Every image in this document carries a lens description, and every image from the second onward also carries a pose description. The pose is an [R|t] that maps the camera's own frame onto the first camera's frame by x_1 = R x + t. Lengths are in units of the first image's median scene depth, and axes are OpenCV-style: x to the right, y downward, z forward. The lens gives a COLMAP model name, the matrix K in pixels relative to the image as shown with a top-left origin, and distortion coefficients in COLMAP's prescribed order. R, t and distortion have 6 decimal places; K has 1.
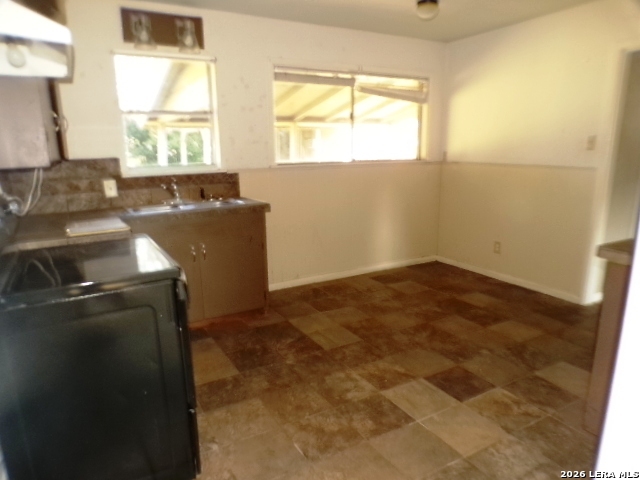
lens RADIAL K [[438.5, 0, 320.0], [0, 438.5, 240.0], [0, 0, 1]] dist [-0.032630, 0.006430]
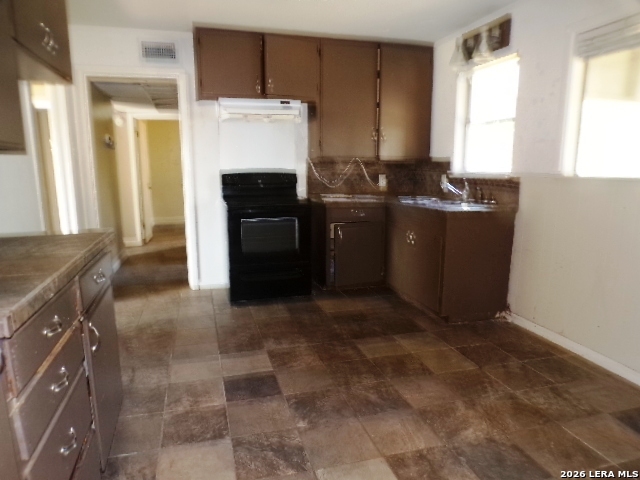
lens RADIAL K [[438.5, 0, 320.0], [0, 438.5, 240.0], [0, 0, 1]] dist [-0.032630, 0.006430]
pose [[-0.241063, 0.175304, -0.954546, 0.918218], [-0.202396, 0.952845, 0.226105, -0.185515], [0.949170, 0.247701, -0.194215, 0.995804]]
